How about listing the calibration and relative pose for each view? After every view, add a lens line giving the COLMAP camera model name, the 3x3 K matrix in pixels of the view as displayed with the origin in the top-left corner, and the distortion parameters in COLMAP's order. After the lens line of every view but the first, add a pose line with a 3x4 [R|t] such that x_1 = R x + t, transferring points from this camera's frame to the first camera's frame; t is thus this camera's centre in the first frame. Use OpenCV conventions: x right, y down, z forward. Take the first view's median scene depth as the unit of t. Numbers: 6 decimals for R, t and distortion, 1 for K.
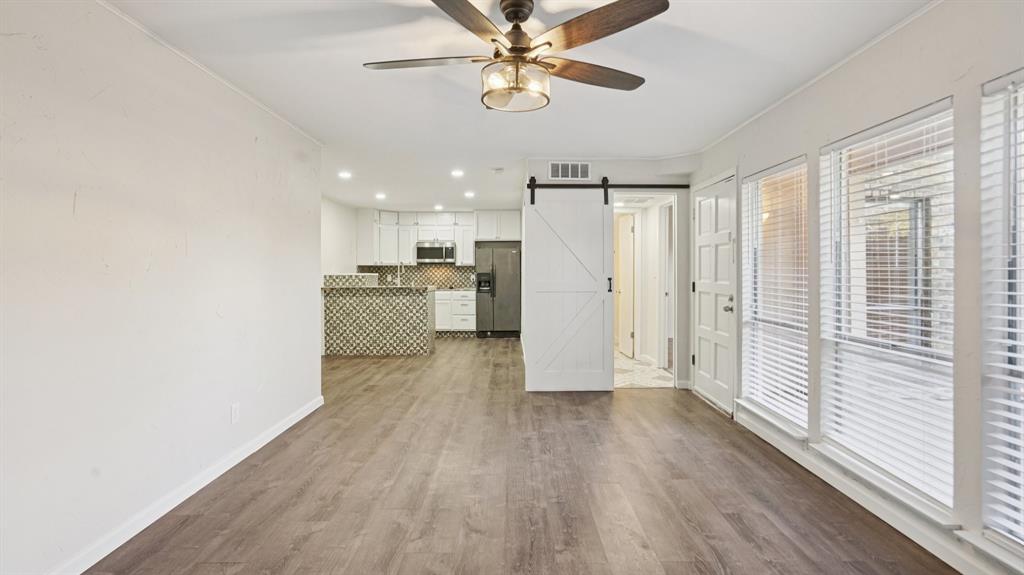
lens RADIAL K [[484.9, 0, 510.4], [0, 484.9, 277.9], [0, 0, 1]] dist [-0.042547, 0.024220]
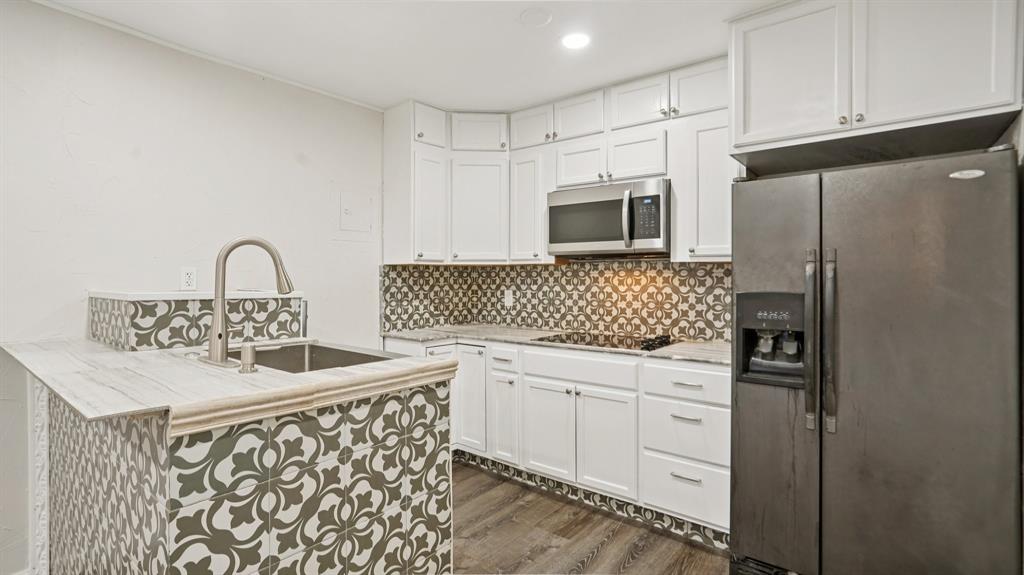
lens RADIAL K [[484.9, 0, 510.4], [0, 484.9, 277.9], [0, 0, 1]] dist [-0.042547, 0.024220]
pose [[0.774701, 0.002561, -0.632323, -0.012608], [-0.009277, 0.999930, -0.007316, -0.017596], [0.632260, 0.011533, 0.774670, 0.954750]]
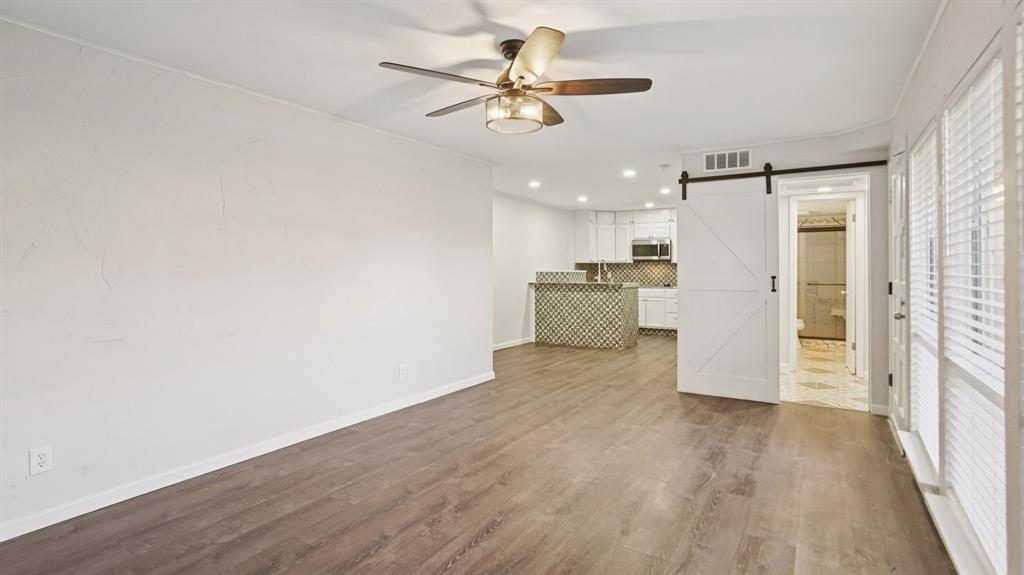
lens RADIAL K [[488.6, 0, 506.2], [0, 488.6, 272.9], [0, 0, 1]] dist [-0.050988, 0.031900]
pose [[0.836822, 0.004009, -0.547460, 0.190064], [-0.006339, 0.999977, -0.002367, -0.000376], [0.547438, 0.005451, 0.836828, -0.006672]]
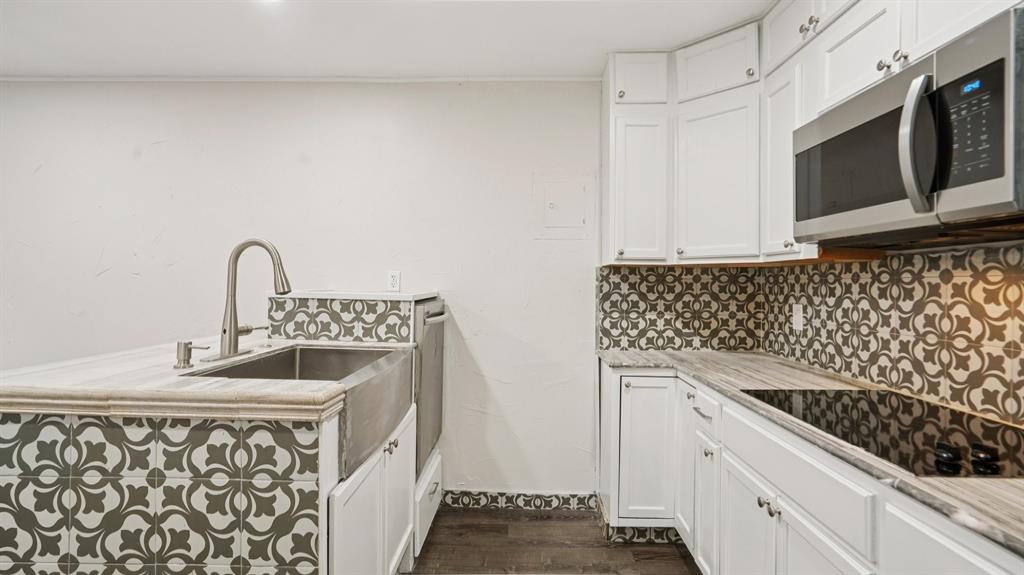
lens RADIAL K [[484.9, 0, 510.4], [0, 484.9, 277.9], [0, 0, 1]] dist [-0.042547, 0.024220]
pose [[-0.026333, -0.006740, -0.999631, -0.019642], [-0.022730, 0.999723, -0.006141, -0.019455], [0.999395, 0.022560, -0.026479, 1.170466]]
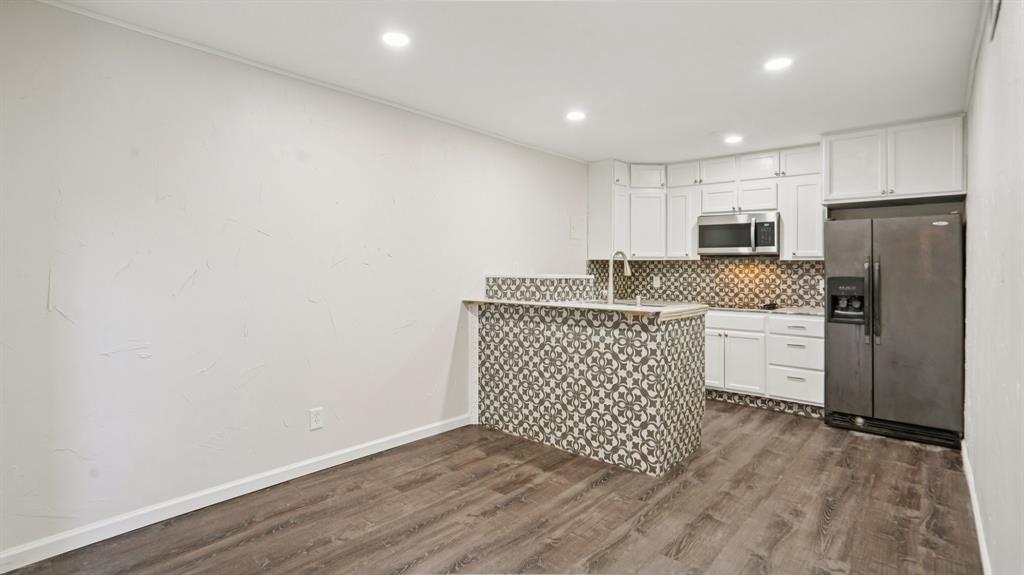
lens RADIAL K [[490.2, 0, 510.0], [0, 490.2, 262.0], [0, 0, 1]] dist [-0.050857, 0.026989]
pose [[0.745864, -0.001117, -0.666098, 0.008258], [-0.015852, 0.999686, -0.019427, -0.012936], [0.665910, 0.025049, 0.745611, 0.609372]]
